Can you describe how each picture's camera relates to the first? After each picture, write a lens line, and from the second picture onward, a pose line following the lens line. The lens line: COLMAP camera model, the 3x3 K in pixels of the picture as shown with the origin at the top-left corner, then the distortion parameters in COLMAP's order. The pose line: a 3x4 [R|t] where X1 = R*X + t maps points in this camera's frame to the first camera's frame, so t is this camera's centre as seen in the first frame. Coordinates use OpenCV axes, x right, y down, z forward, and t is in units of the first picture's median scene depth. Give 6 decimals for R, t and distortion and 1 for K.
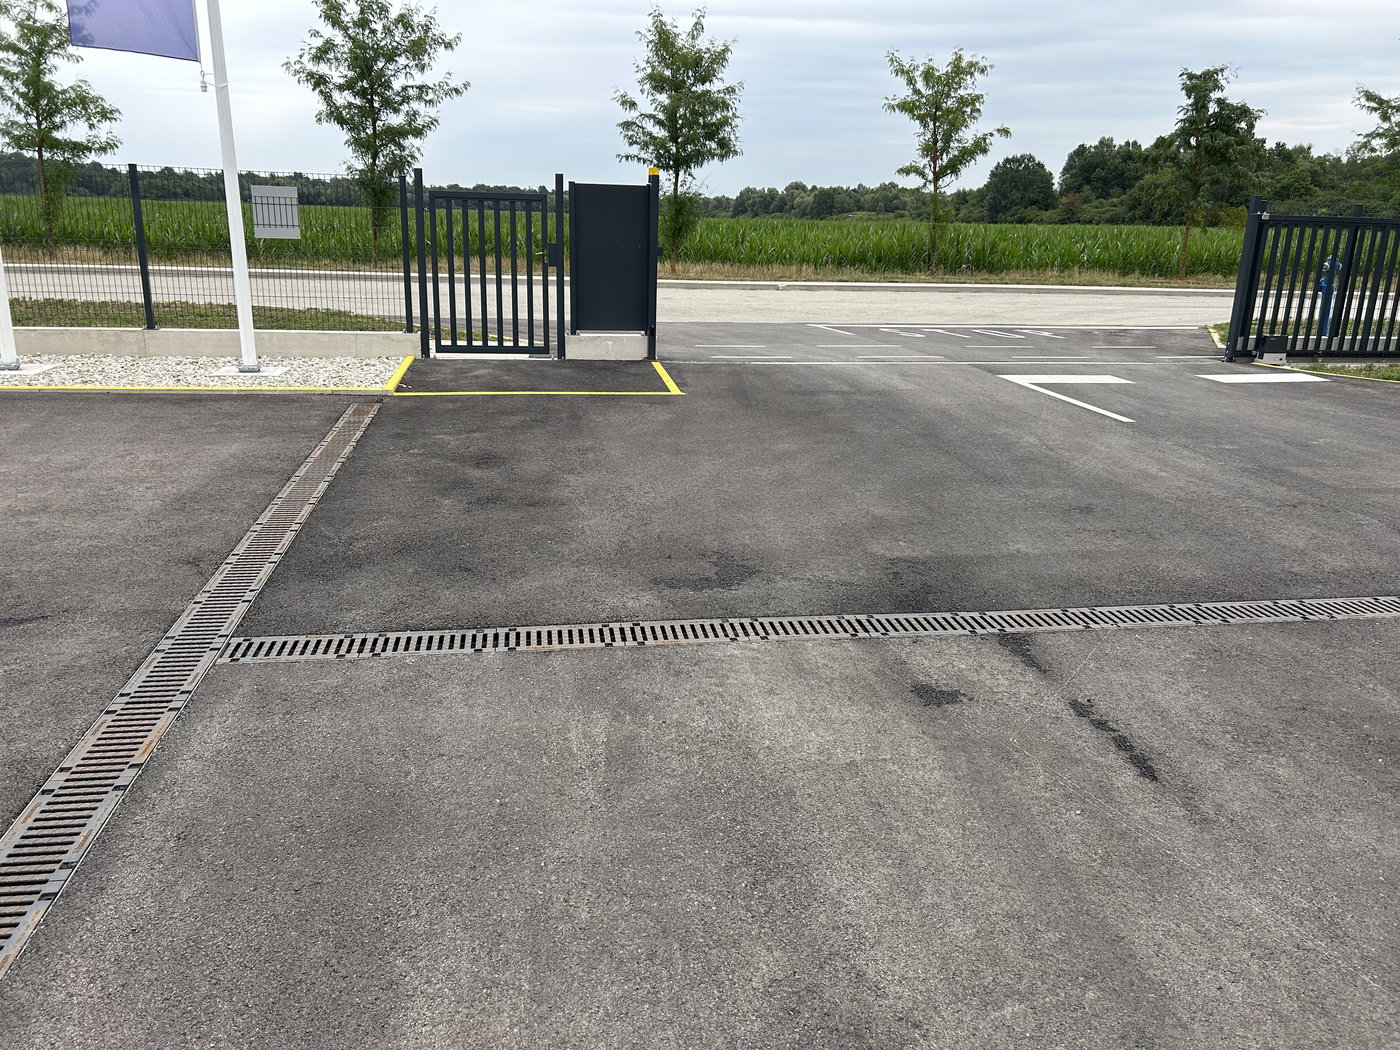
lens RADIAL K [[1063.8, 0, 683.6], [0, 1063.8, 519.6], [0, 0, 1]] dist [0.072647, -0.066031]
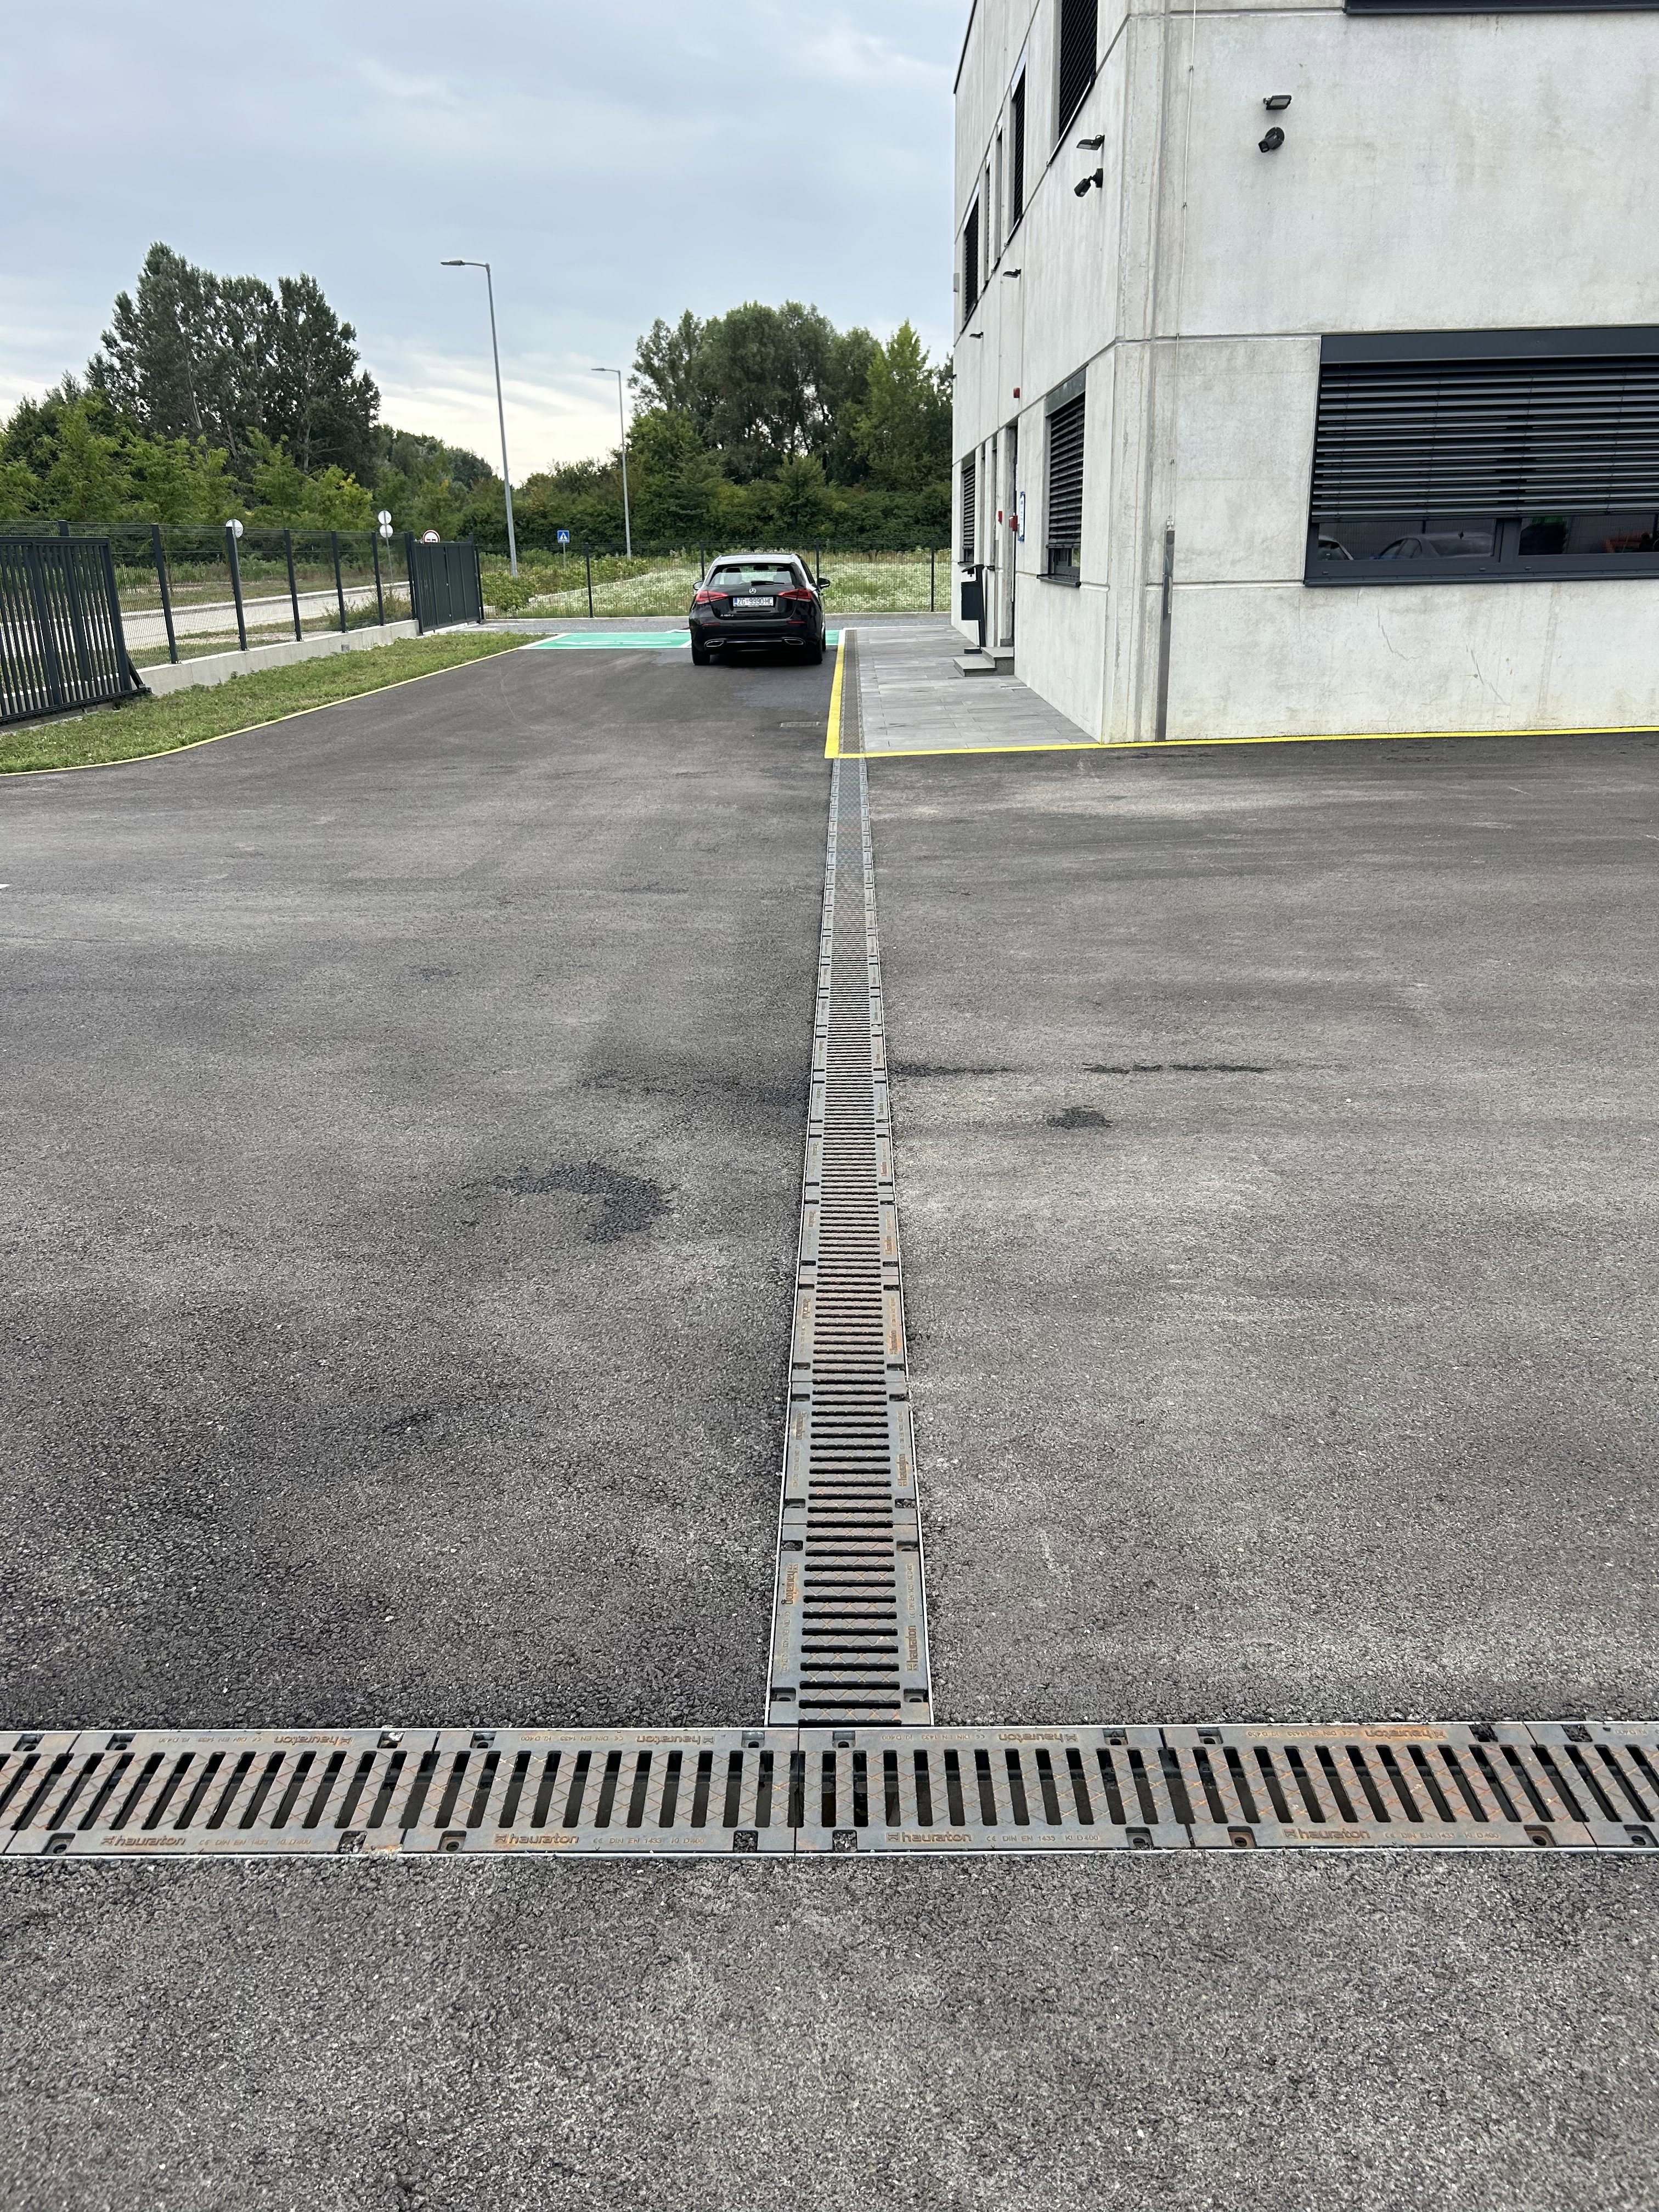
lens RADIAL K [[1680.8, 0, 823.9], [0, 1680.8, 1079.1], [0, 0, 1]] dist [0.072647, -0.066031]
pose [[0.153088, -0.323489, 0.933766, -0.832342], [0.292258, 0.917456, 0.269924, -0.225998], [-0.944007, 0.231579, 0.234994, 0.749389]]
